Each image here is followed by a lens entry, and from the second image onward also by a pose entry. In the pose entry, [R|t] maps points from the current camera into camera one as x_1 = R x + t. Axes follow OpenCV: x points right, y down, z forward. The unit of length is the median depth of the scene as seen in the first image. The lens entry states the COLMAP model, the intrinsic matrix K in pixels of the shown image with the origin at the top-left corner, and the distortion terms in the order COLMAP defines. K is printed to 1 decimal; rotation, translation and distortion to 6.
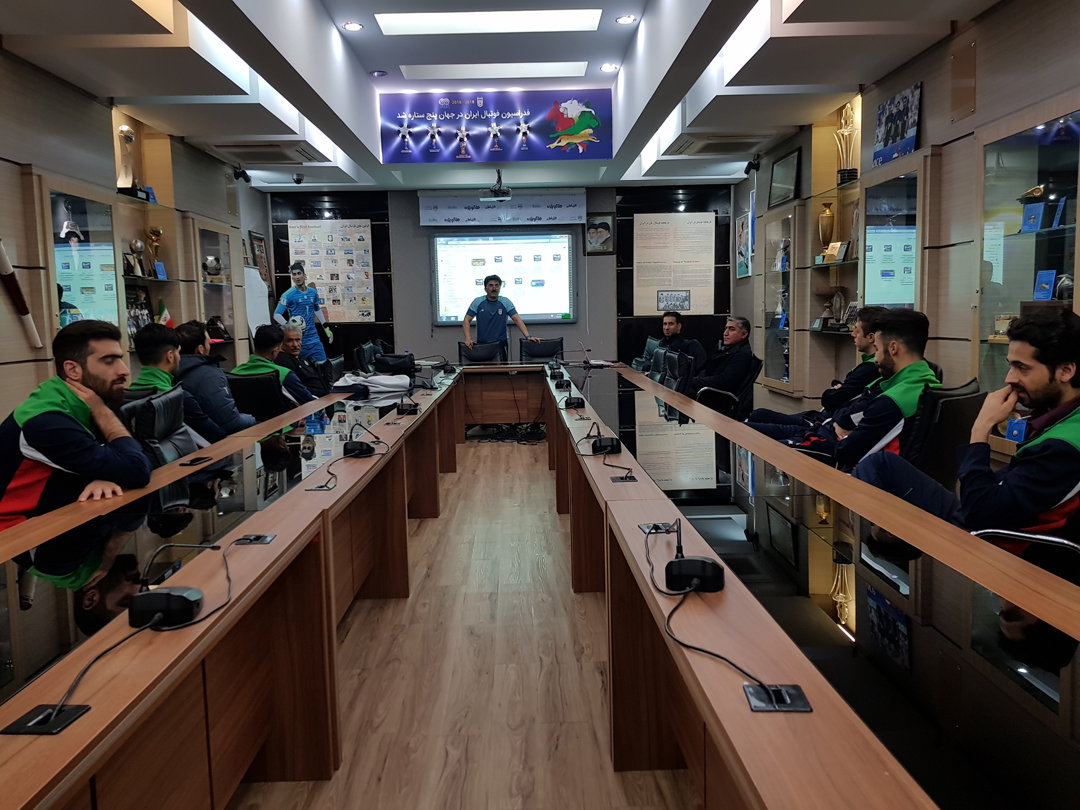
lens RADIAL K [[839.1, 0, 540.7], [0, 839.1, 399.7], [0, 0, 1]] dist [0.082536, -0.118283]
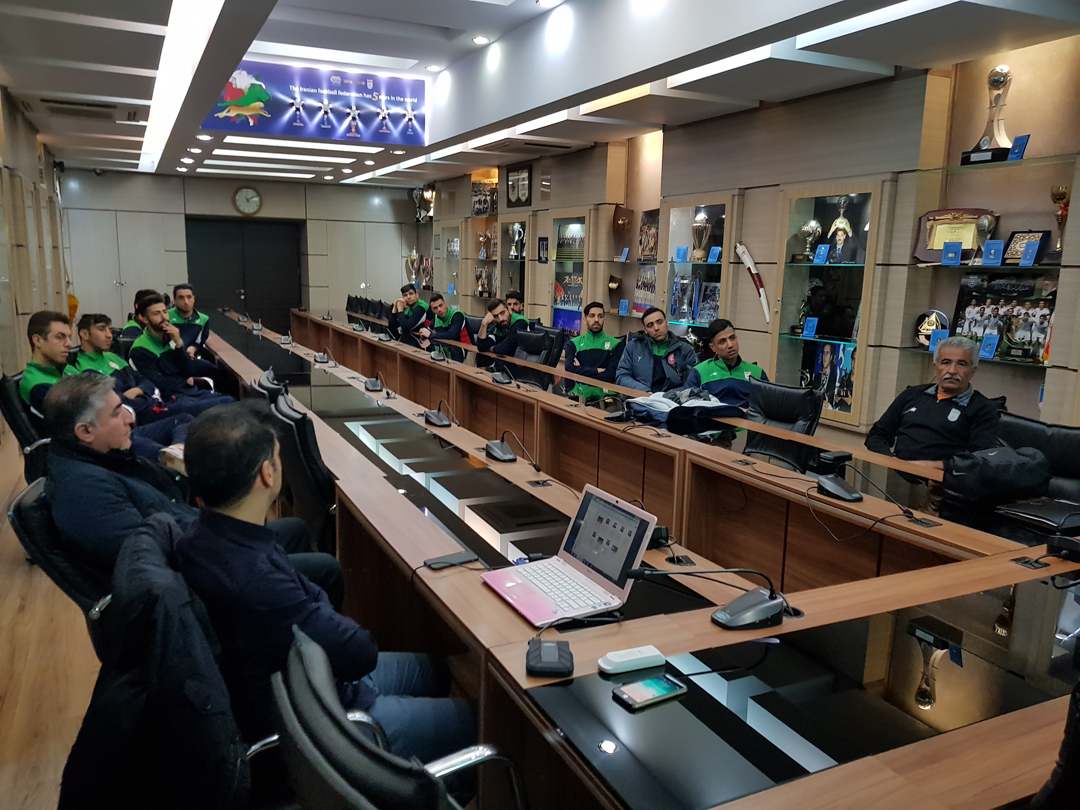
lens RADIAL K [[826.7, 0, 526.8], [0, 826.7, 417.0], [0, 0, 1]] dist [0.075939, -0.101334]
pose [[-0.915457, 0.077745, -0.394835, 0.151783], [-0.042370, 0.957085, 0.286693, -0.145687], [0.400179, 0.279184, -0.872876, 1.056979]]
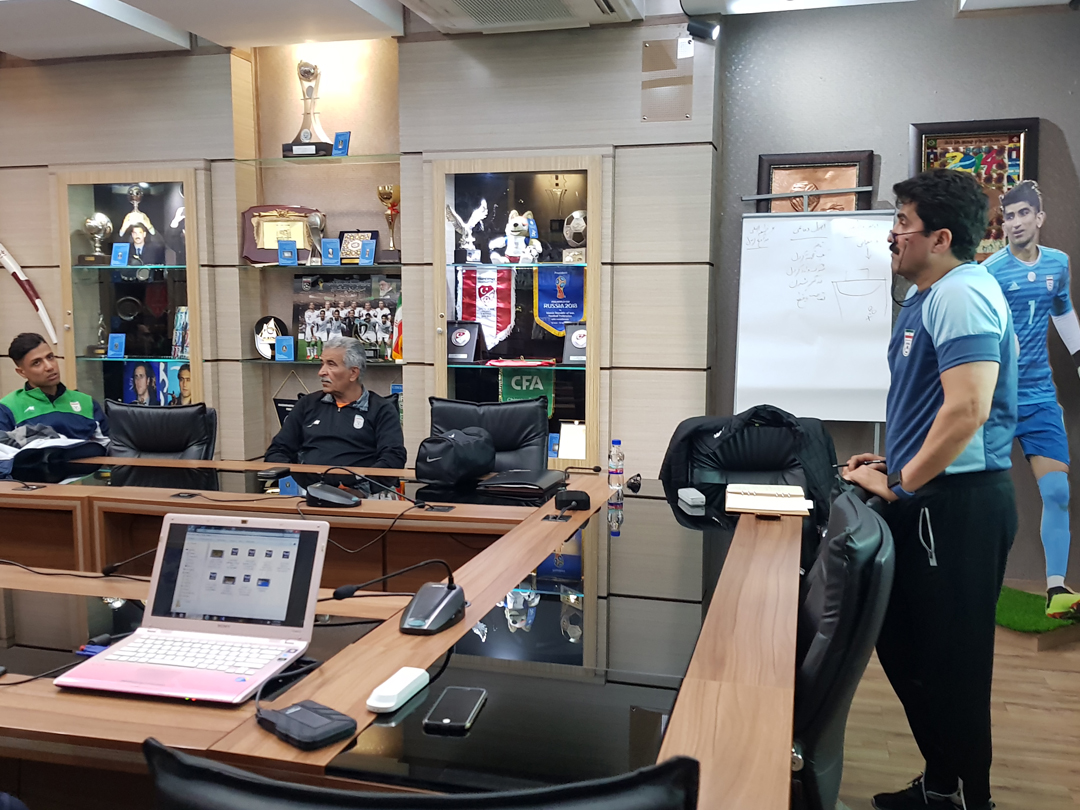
lens RADIAL K [[1000.0, 0, 541.5], [0, 1000.0, 411.3], [0, 0, 1]] dist [0.111070, -0.208533]
pose [[-0.285341, 0.120616, -0.950806, 0.214378], [-0.098270, 0.983139, 0.154209, -0.118138], [0.953375, 0.137437, -0.268677, 0.983028]]
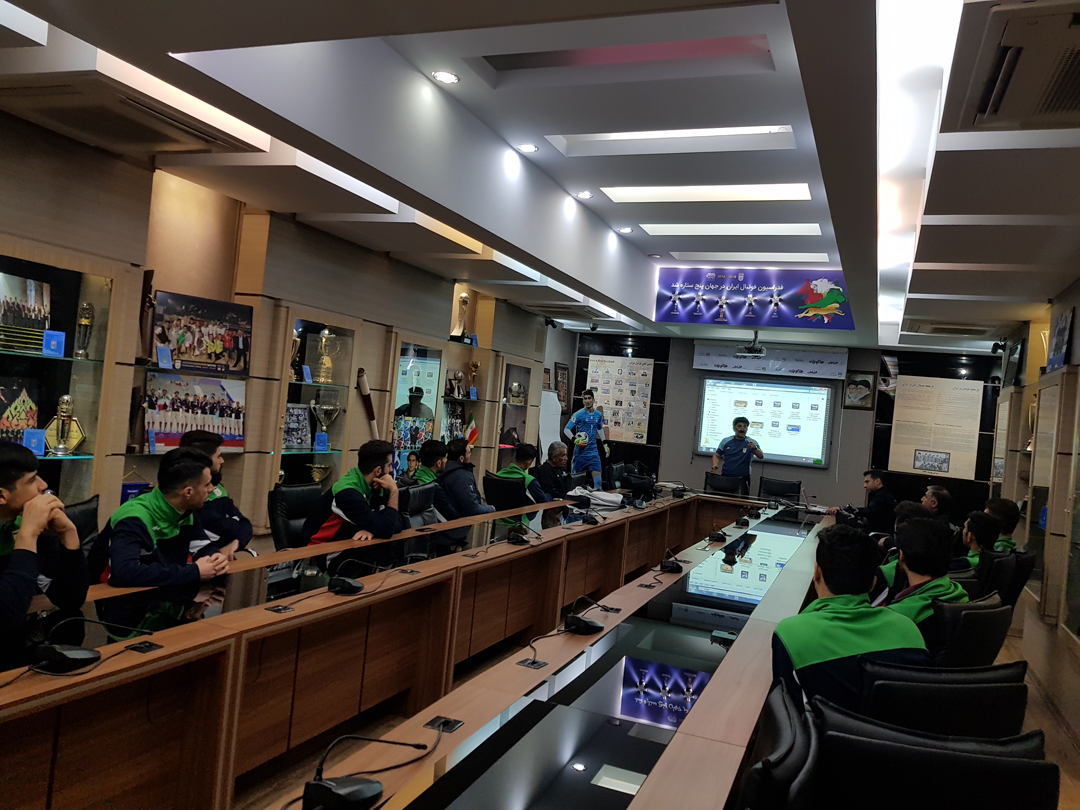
lens RADIAL K [[839.1, 0, 540.7], [0, 839.1, 399.7], [0, 0, 1]] dist [0.082536, -0.118283]
pose [[0.911461, 0.105762, -0.397559, 0.143257], [-0.156941, 0.982696, -0.098383, -0.016900], [0.380274, 0.152065, 0.912287, -0.149317]]
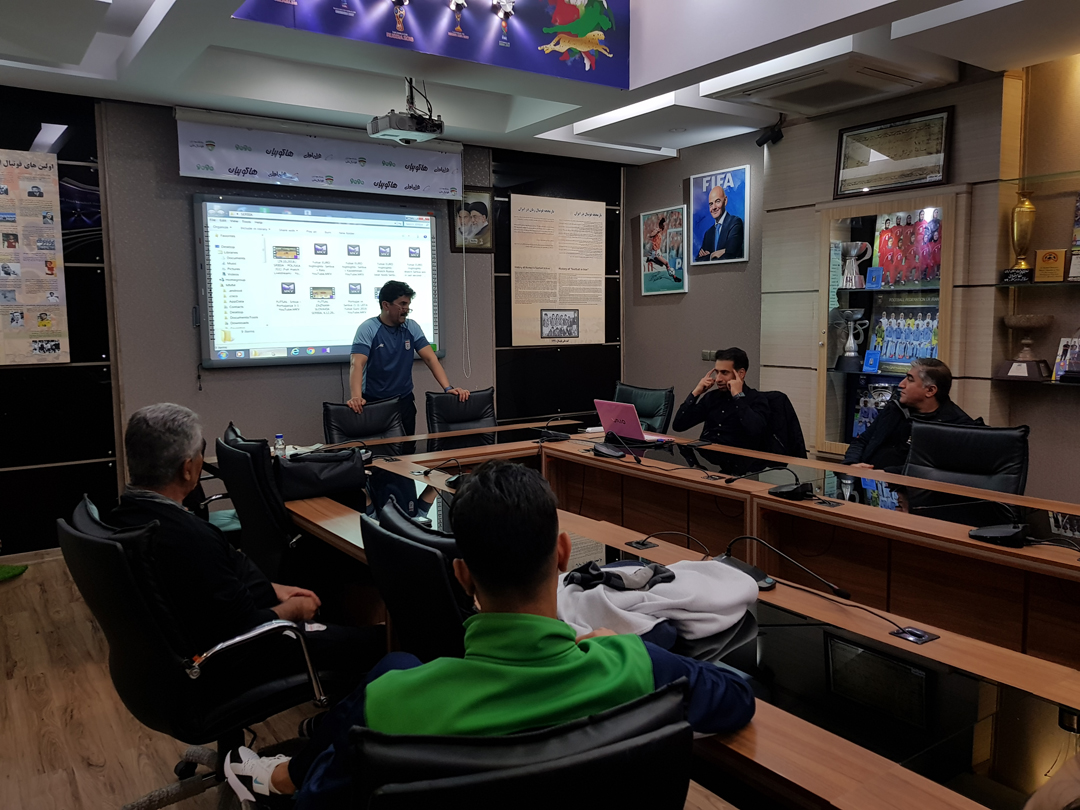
lens RADIAL K [[839.1, 0, 540.7], [0, 839.1, 399.7], [0, 0, 1]] dist [0.082536, -0.118283]
pose [[0.834905, -0.043218, 0.548694, -0.268725], [0.049424, 0.998772, 0.003463, -0.065638], [-0.548170, 0.024228, 0.836016, 0.483133]]
